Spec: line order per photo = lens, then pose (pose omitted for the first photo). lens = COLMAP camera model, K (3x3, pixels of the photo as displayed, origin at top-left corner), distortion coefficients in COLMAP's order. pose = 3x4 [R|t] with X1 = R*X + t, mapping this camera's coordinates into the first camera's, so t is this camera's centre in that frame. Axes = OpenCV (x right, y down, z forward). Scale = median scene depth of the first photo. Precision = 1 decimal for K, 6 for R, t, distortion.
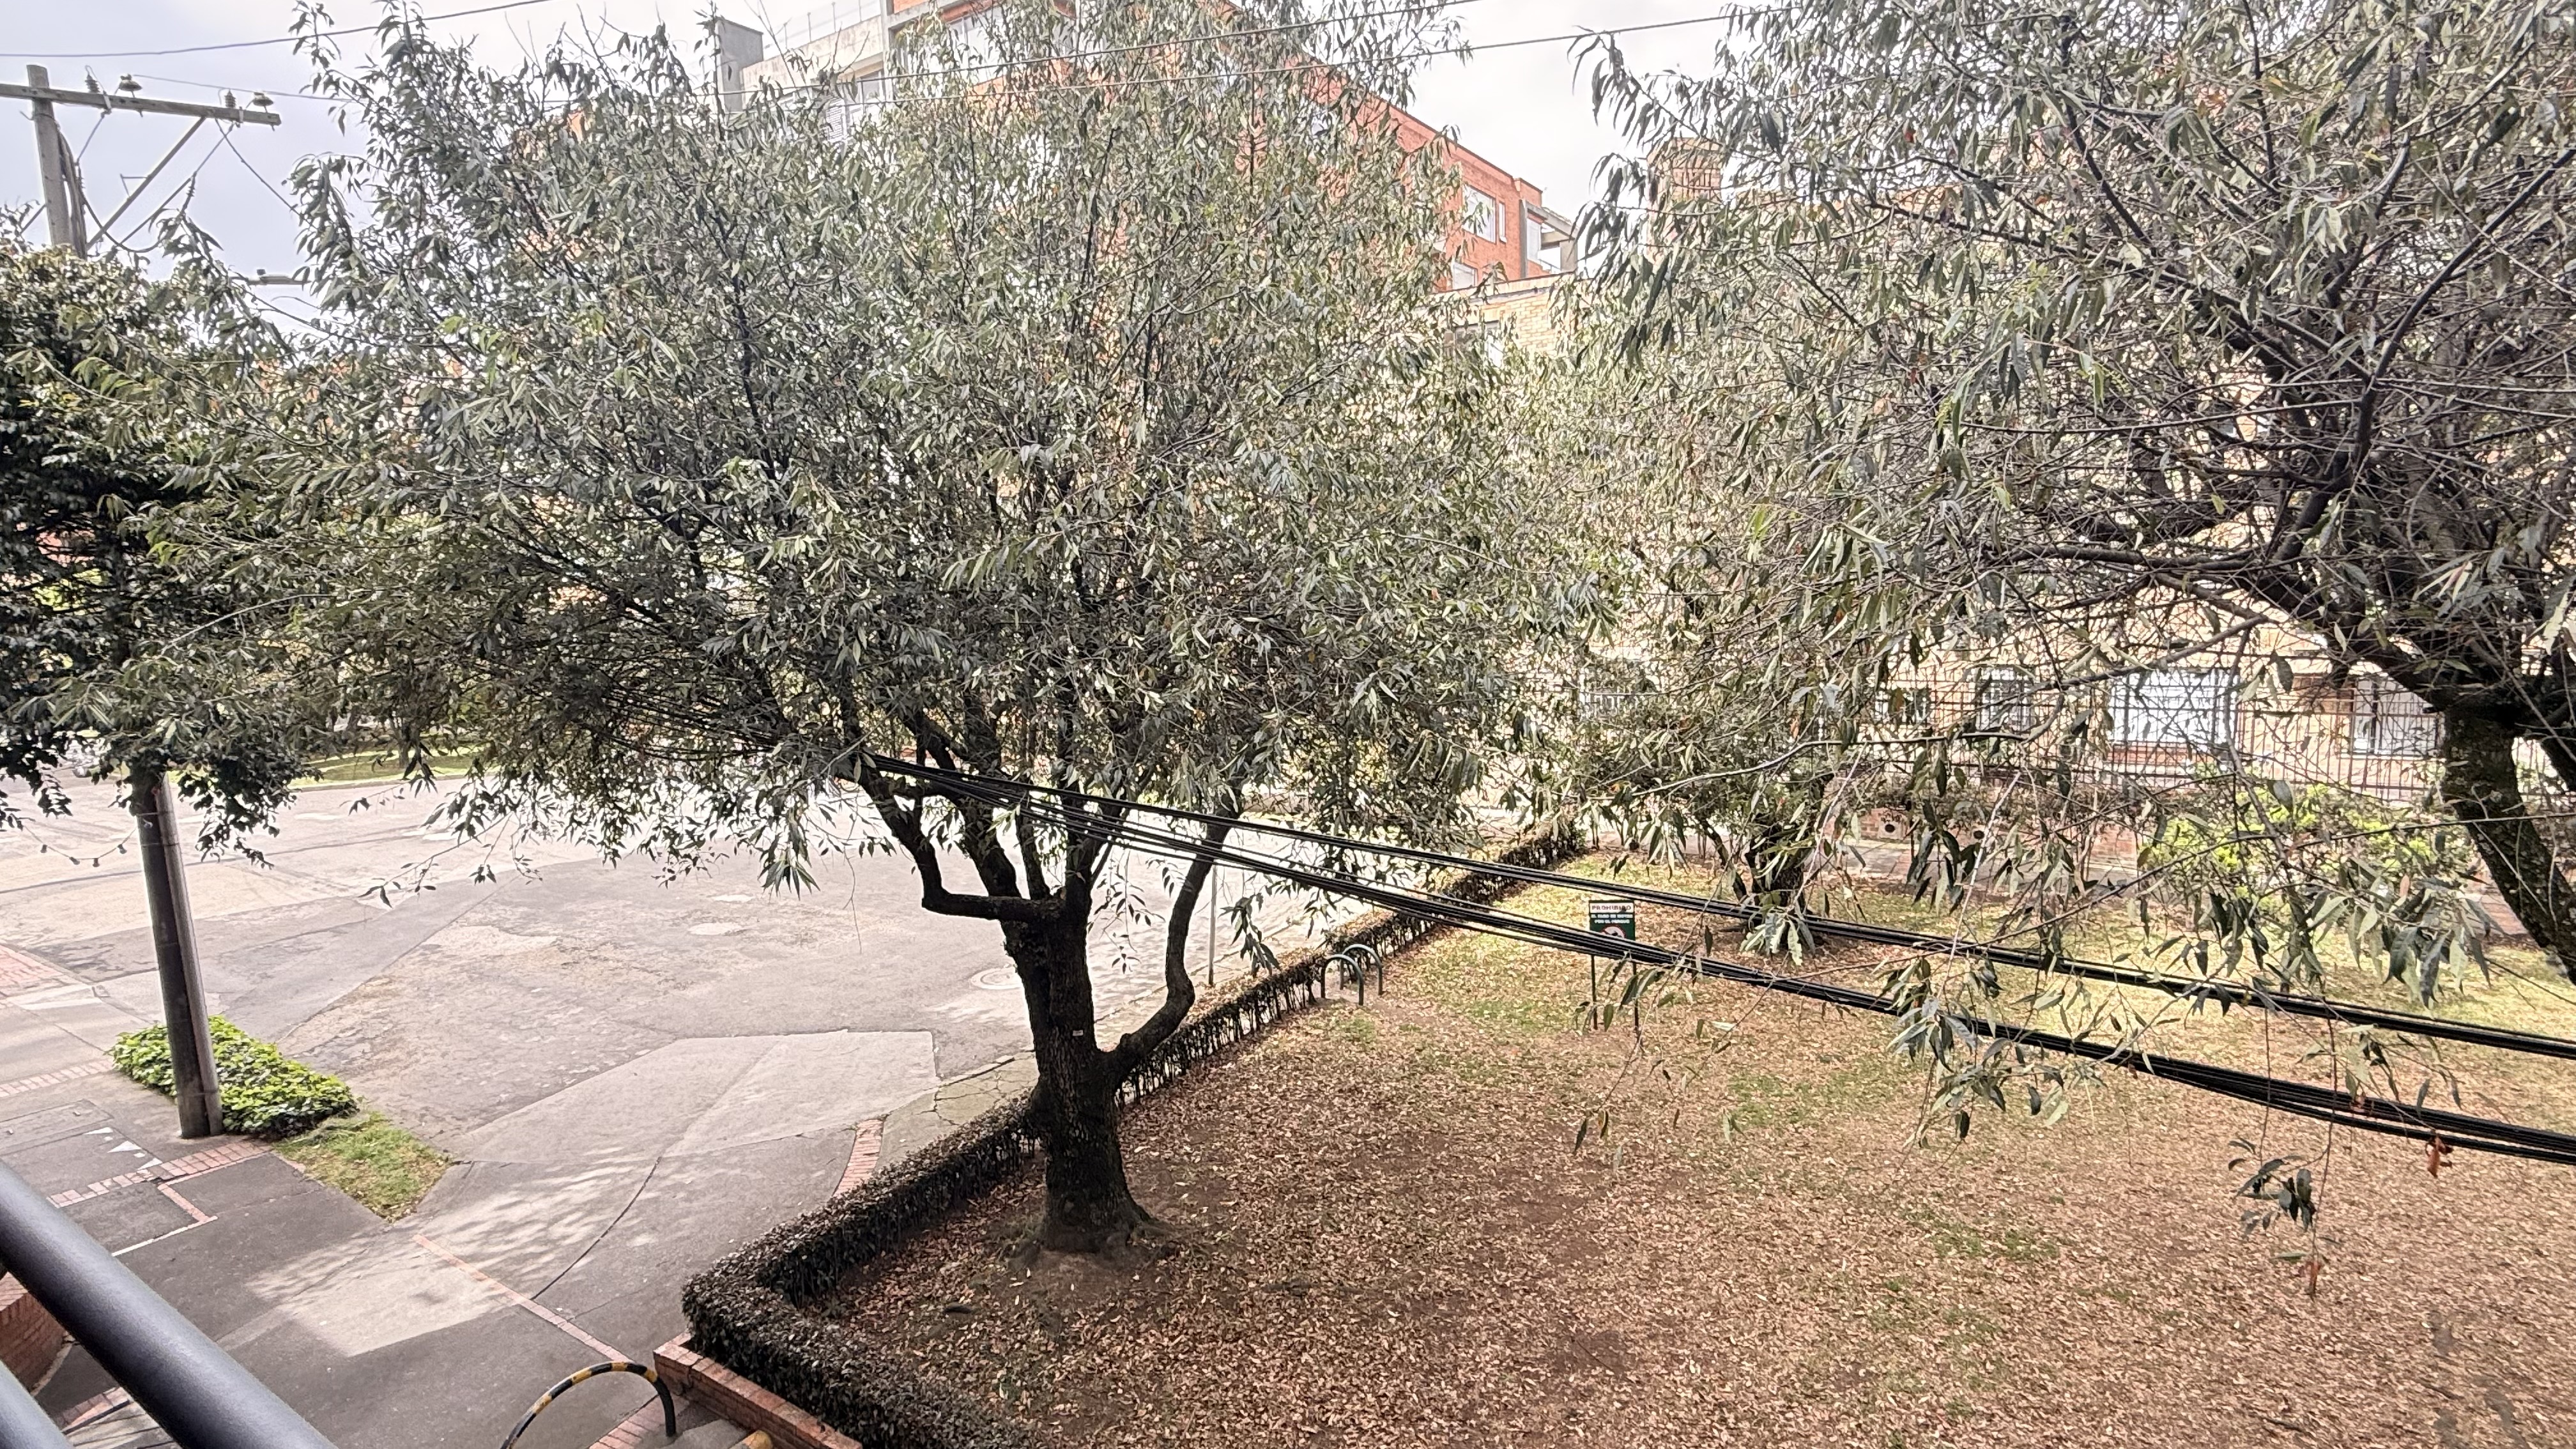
lens RADIAL K [[1262.7, 0, 1288.1], [0, 1262.7, 723.3], [0, 0, 1]] dist [0.003220, -0.002497]
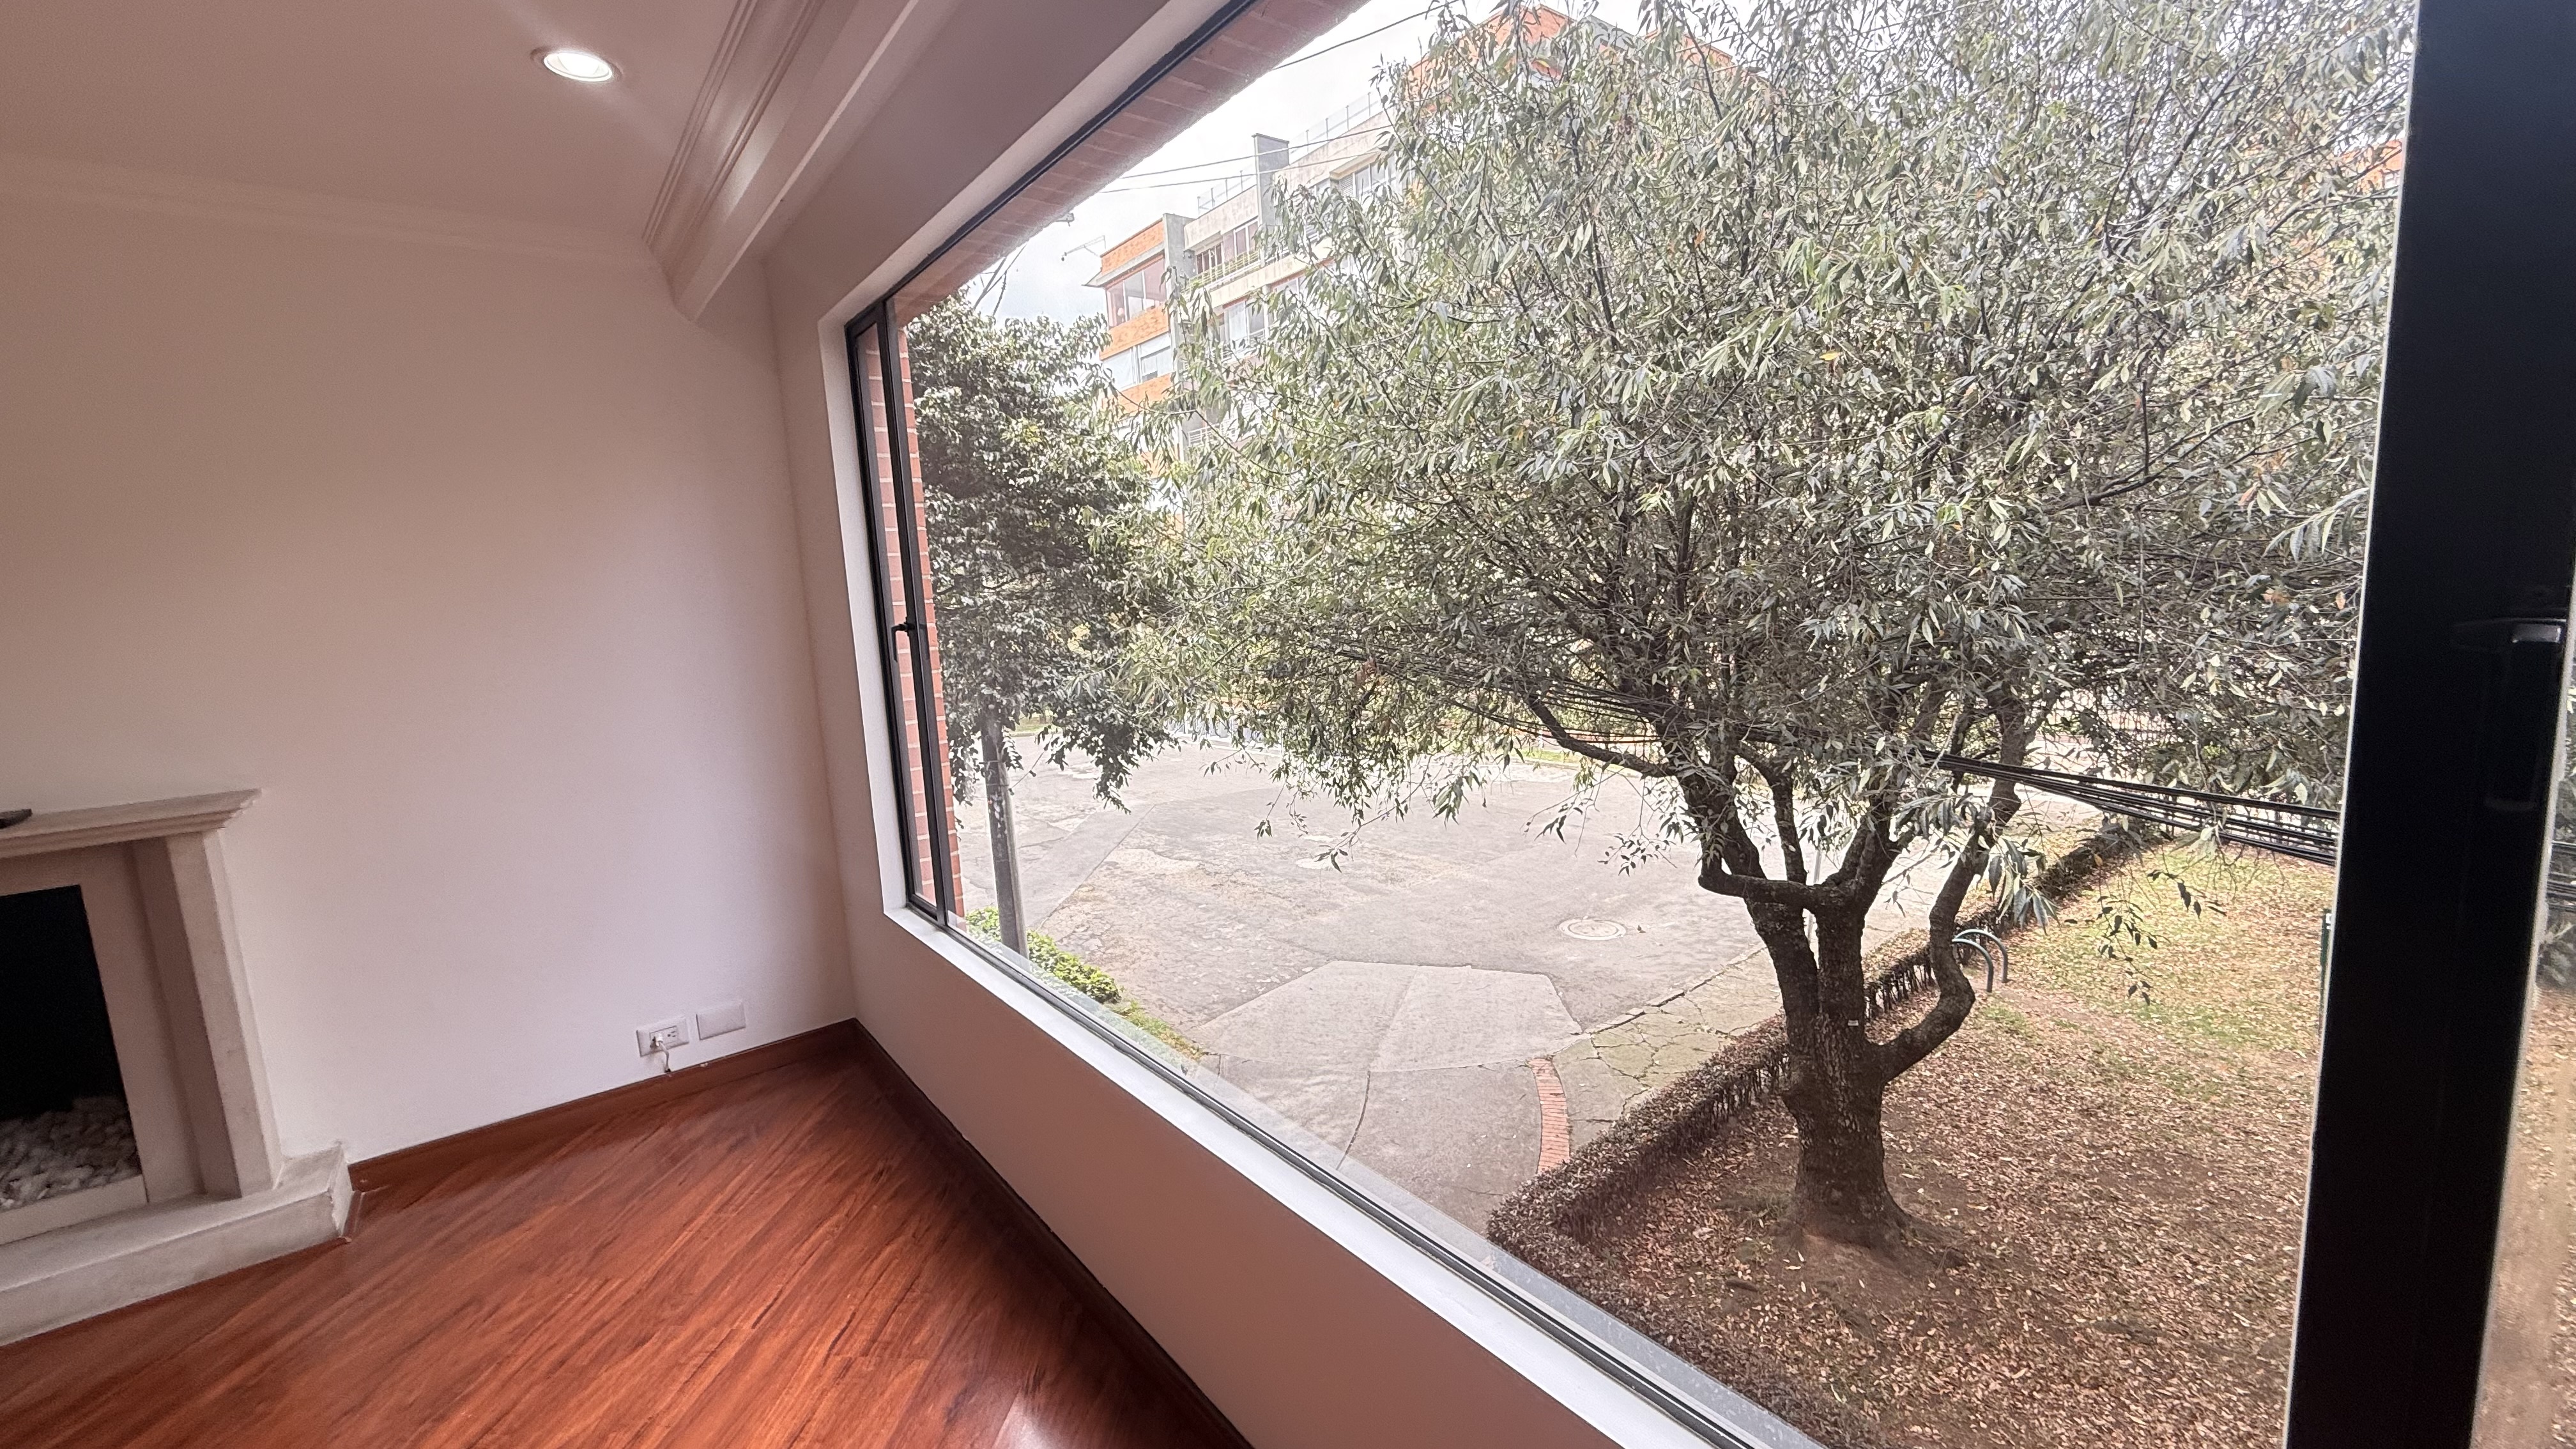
lens RADIAL K [[1025.0, 0, 1280.5], [0, 1025.0, 723.5], [0, 0, 1]] dist [-0.001998, 0.000936]
pose [[0.944997, 0.022539, -0.326301, -0.331546], [-0.013462, 0.999458, 0.030048, -0.005095], [0.326801, -0.024003, 0.944788, 0.108171]]
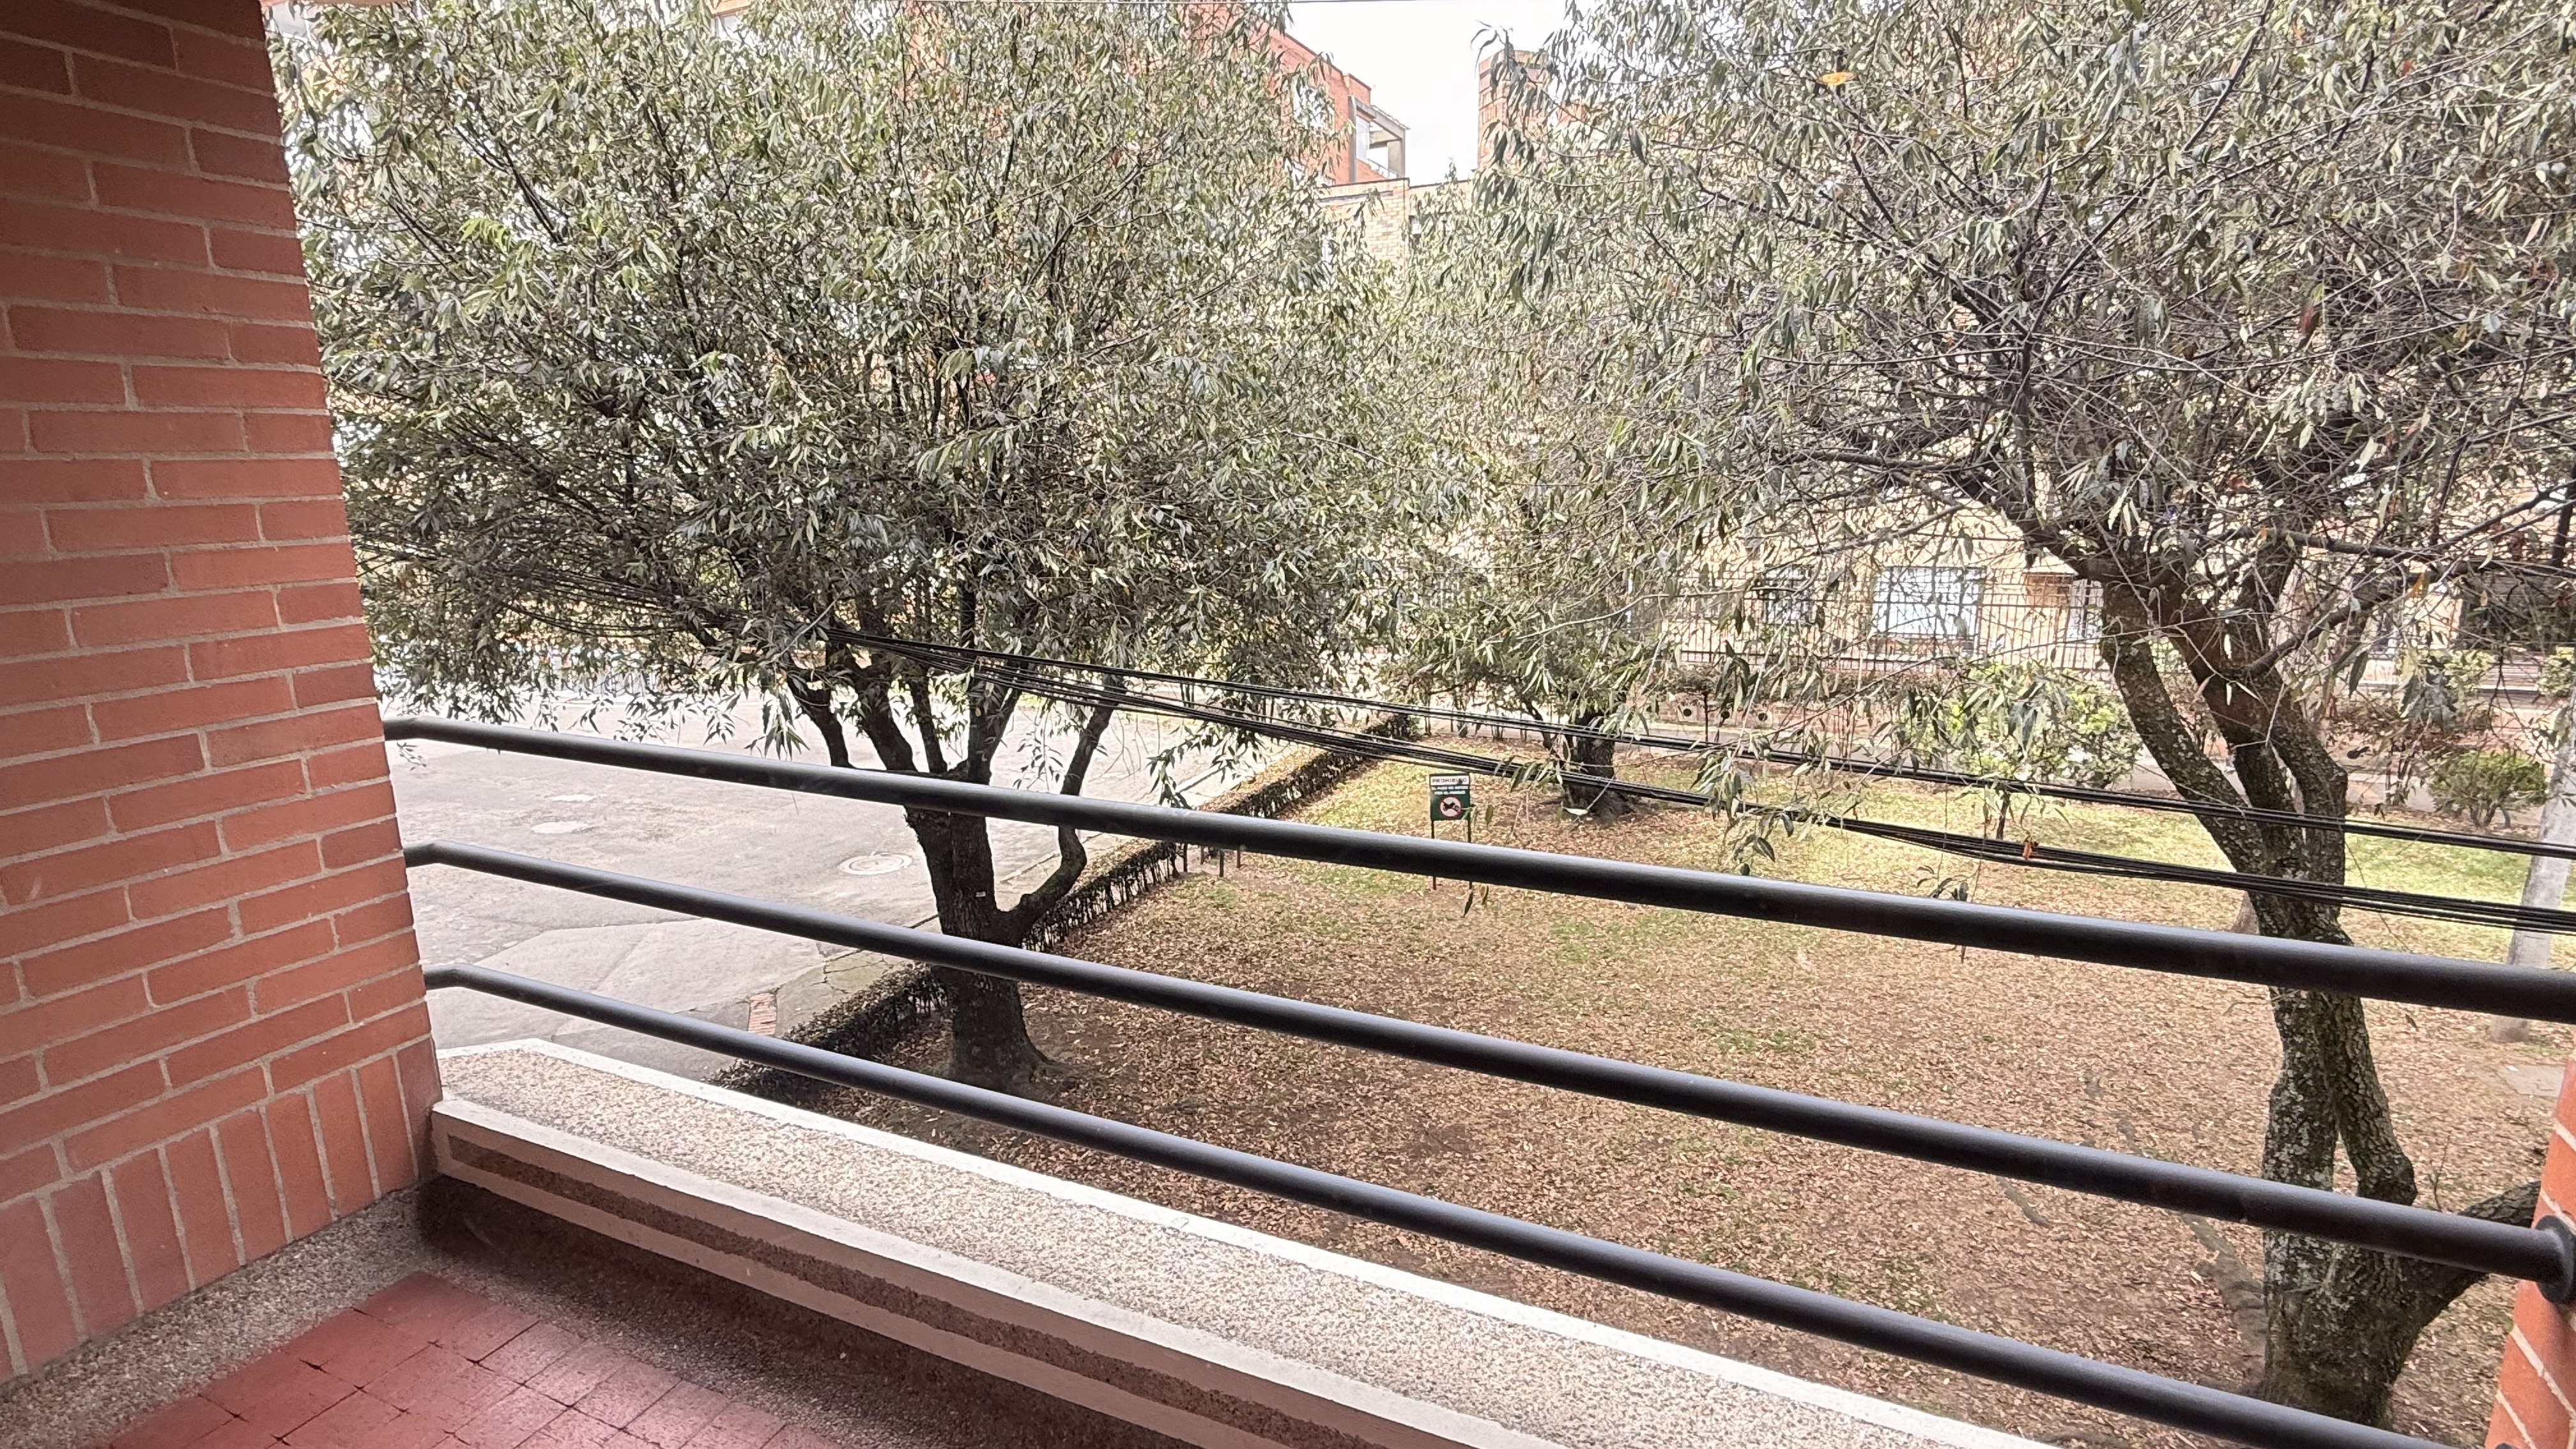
lens RADIAL K [[1262.7, 0, 1291.3], [0, 1262.7, 731.1], [0, 0, 1]] dist [0.003220, -0.002497]
pose [[0.989858, -0.014851, 0.141283, -0.053169], [0.003201, 0.996600, 0.082332, 0.016327], [-0.142025, -0.081044, 0.986540, -0.098052]]
